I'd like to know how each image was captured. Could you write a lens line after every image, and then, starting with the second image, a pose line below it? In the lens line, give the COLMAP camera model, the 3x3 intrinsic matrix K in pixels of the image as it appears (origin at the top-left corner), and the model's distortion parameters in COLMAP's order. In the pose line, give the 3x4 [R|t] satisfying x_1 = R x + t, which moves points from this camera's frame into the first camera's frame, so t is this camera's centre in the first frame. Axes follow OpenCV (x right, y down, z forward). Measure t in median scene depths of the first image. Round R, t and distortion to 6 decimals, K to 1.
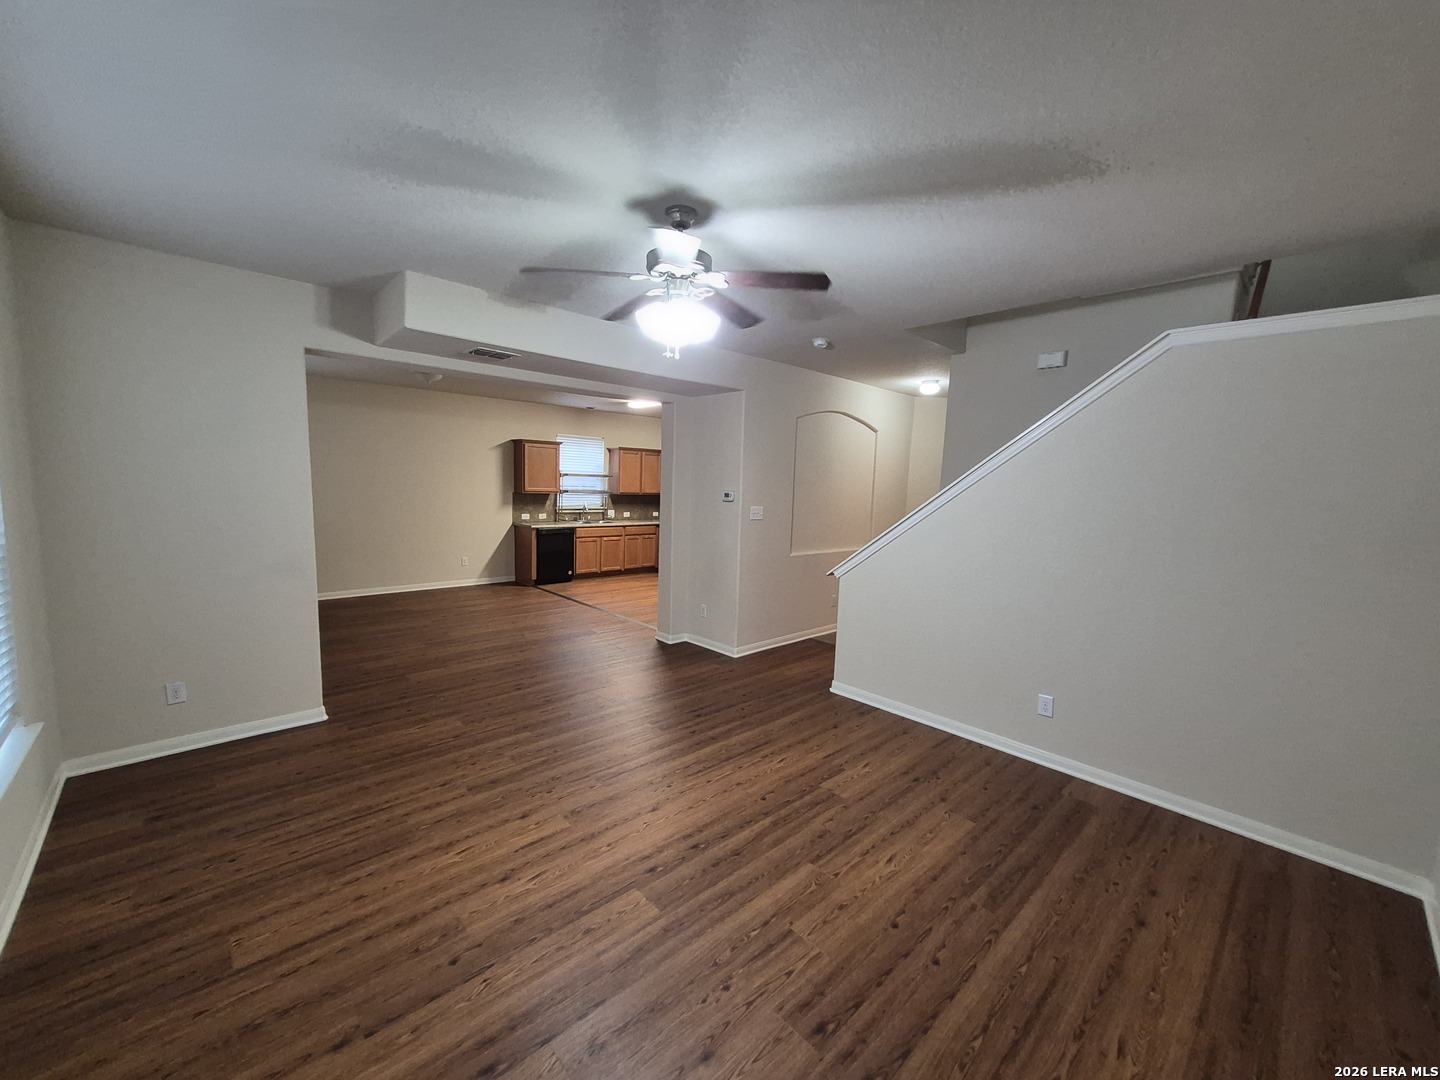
lens RADIAL K [[573.1, 0, 702.5], [0, 573.1, 548.8], [0, 0, 1]] dist [0.010503, -0.000274]
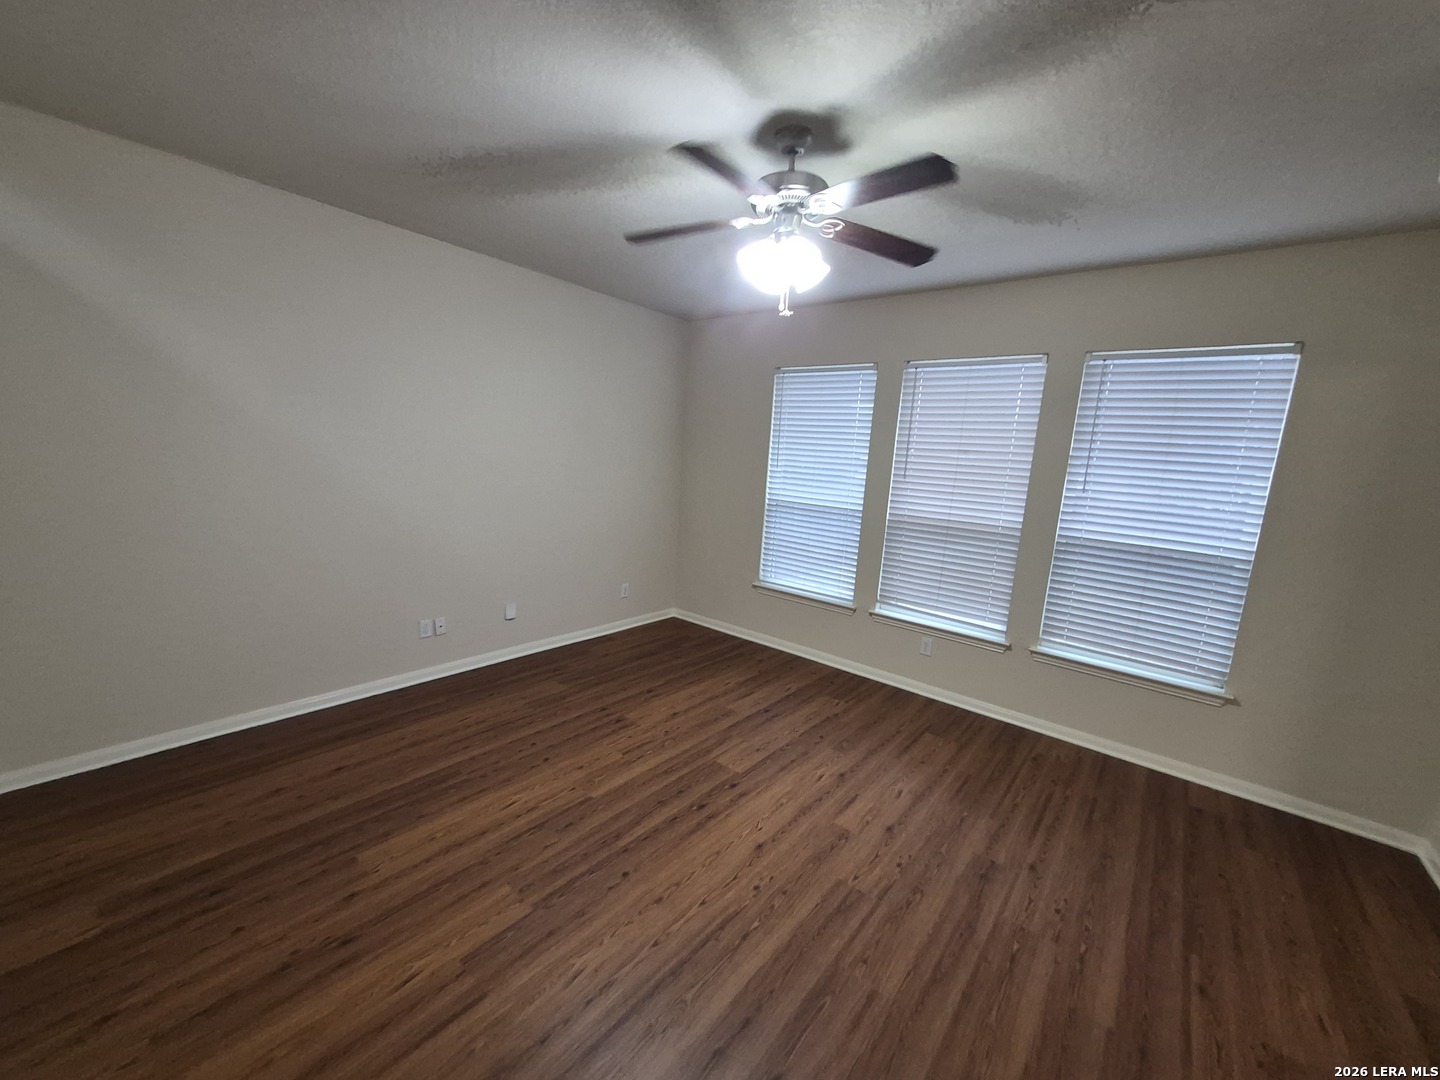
lens RADIAL K [[567.1, 0, 710.6], [0, 567.1, 545.4], [0, 0, 1]] dist [0.009594, -0.000149]
pose [[-0.984751, -0.068998, -0.159704, 0.165783], [-0.110771, 0.956534, 0.269764, -0.205872], [0.134149, 0.283340, -0.949591, 1.829209]]
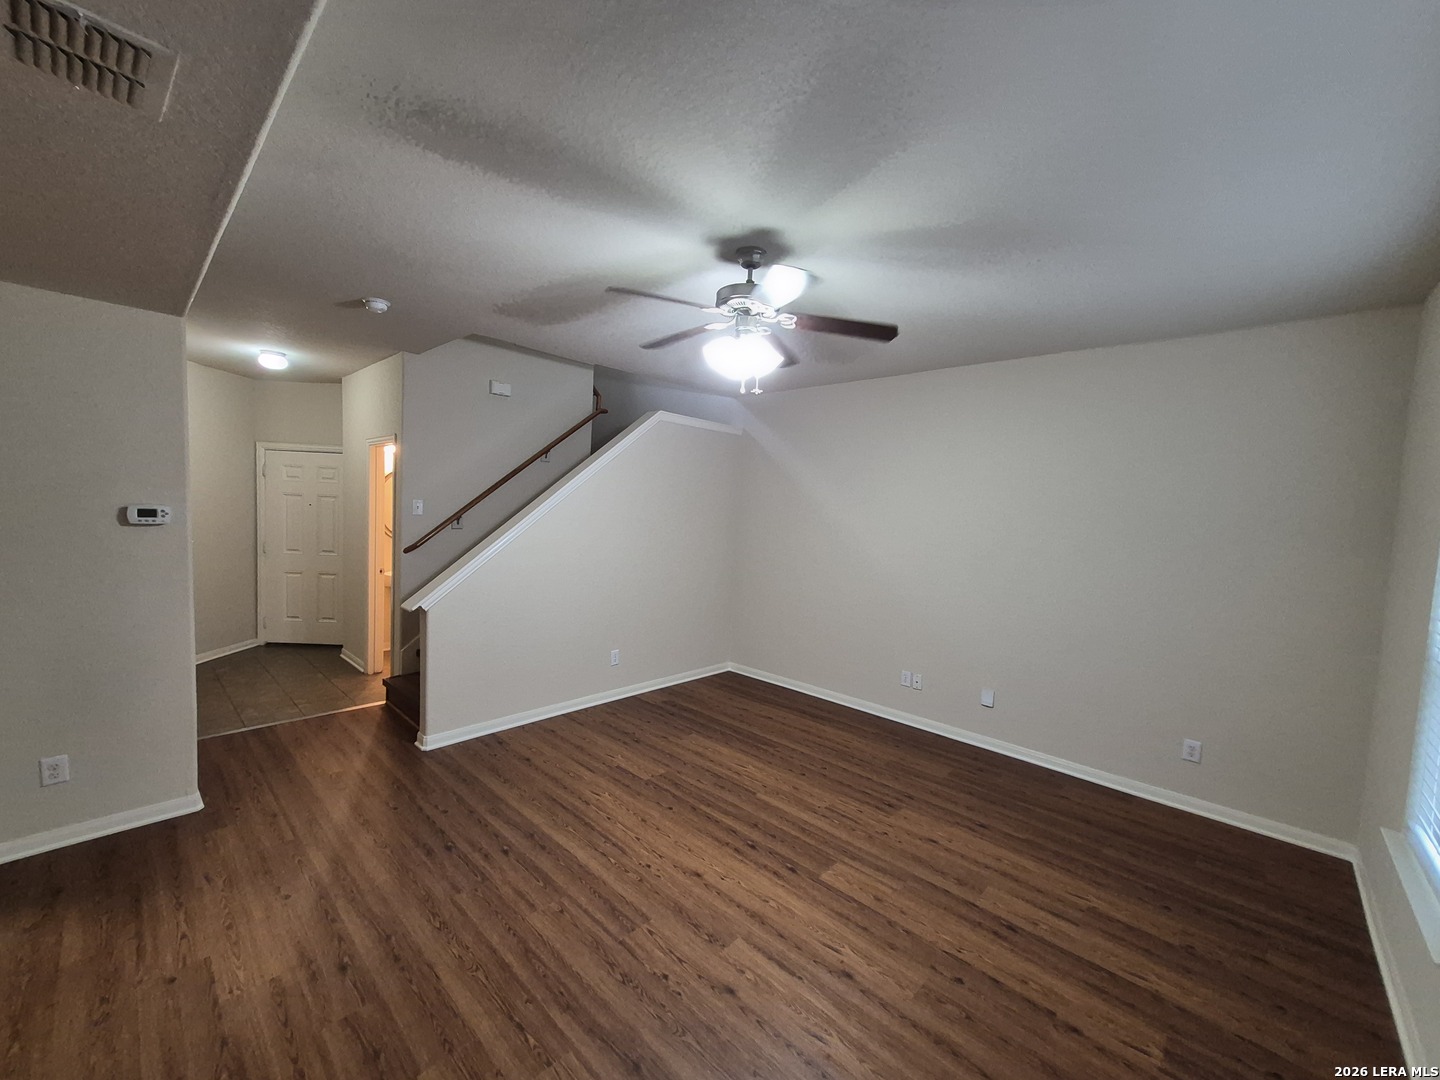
lens RADIAL K [[575.1, 0, 716.4], [0, 575.1, 549.6], [0, 0, 1]] dist [0.010636, -0.000189]
pose [[-0.078709, -0.108639, 0.990960, -1.029574], [0.071999, 0.990829, 0.114343, -0.171260], [-0.994294, 0.080348, -0.070165, 1.094822]]
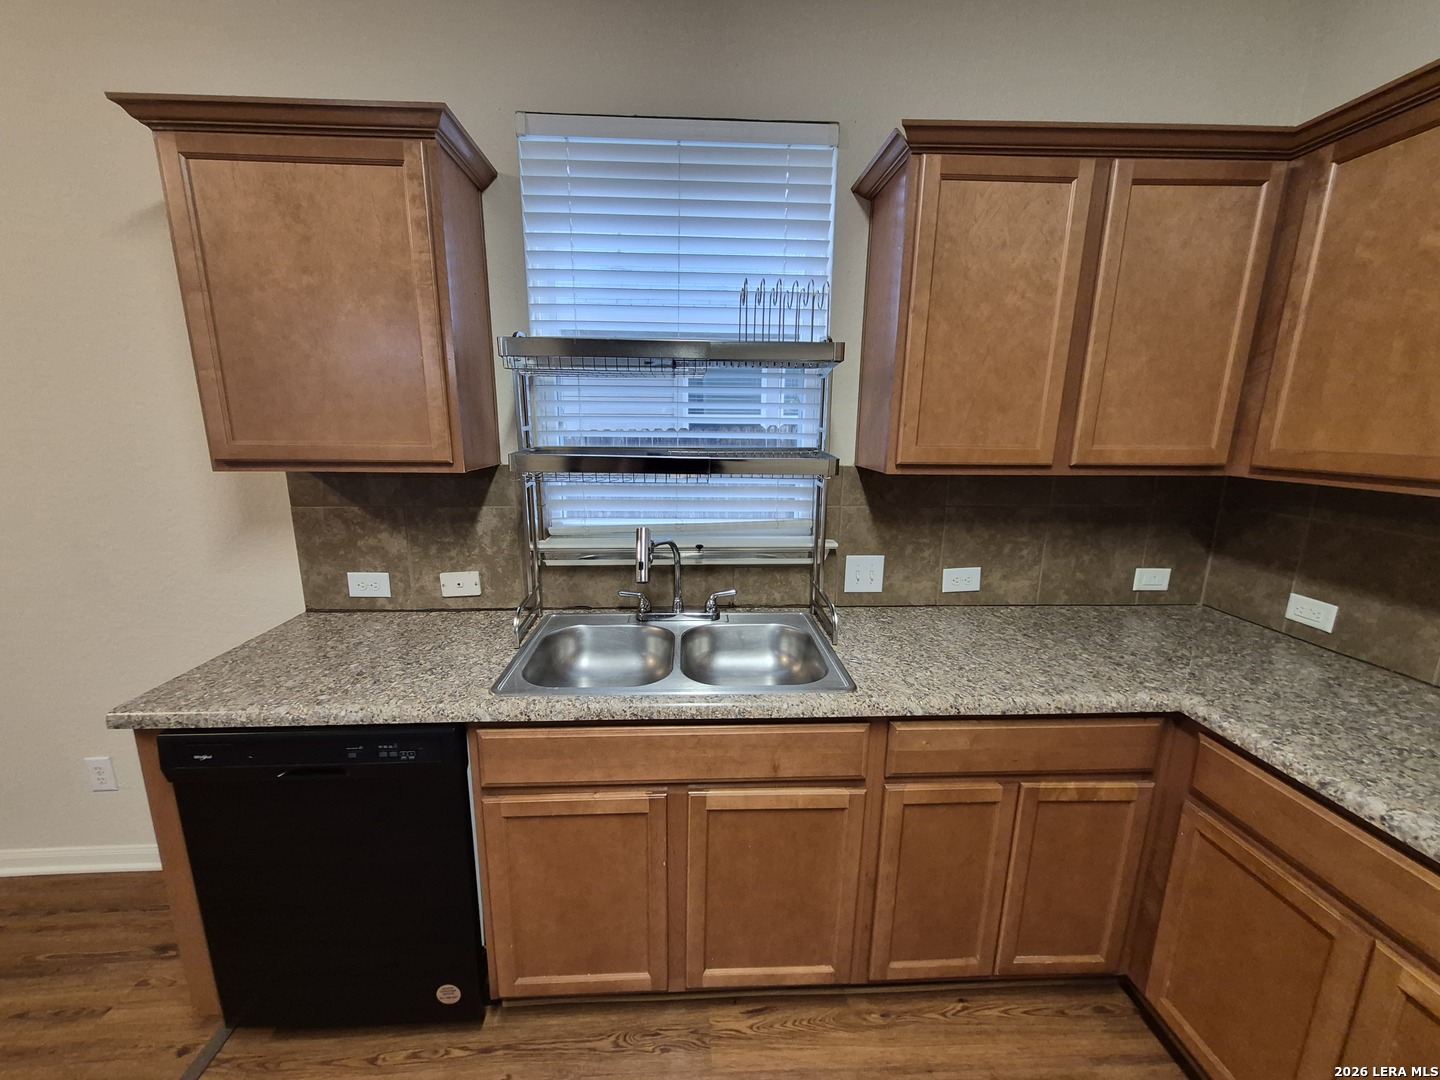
lens RADIAL K [[567.1, 0, 710.6], [0, 567.1, 545.4], [0, 0, 1]] dist [0.009594, -0.000149]
pose [[0.771328, 0.117397, -0.625516, -0.321480], [-0.057644, 0.991687, 0.115039, -0.343550], [0.633822, -0.052676, 0.771684, 3.187280]]
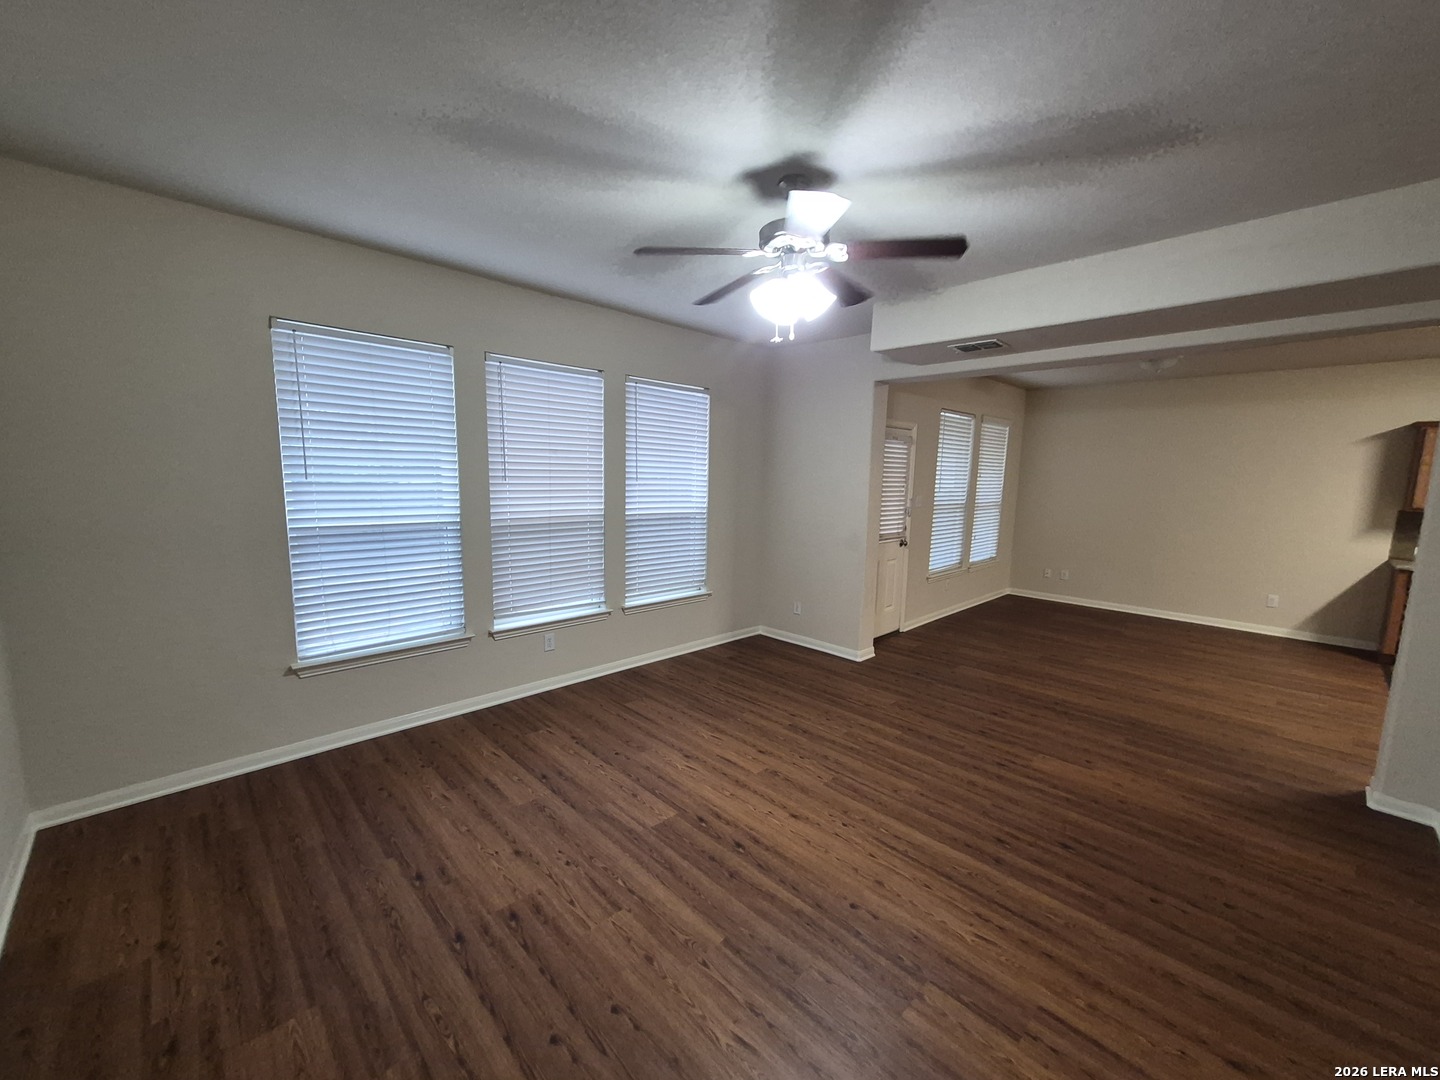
lens RADIAL K [[567.1, 0, 710.6], [0, 567.1, 545.4], [0, 0, 1]] dist [0.009594, -0.000149]
pose [[0.029985, 0.100827, -0.994452, 0.883151], [-0.136723, 0.985962, 0.095844, -0.064359], [0.990155, 0.133091, 0.043349, 0.840308]]
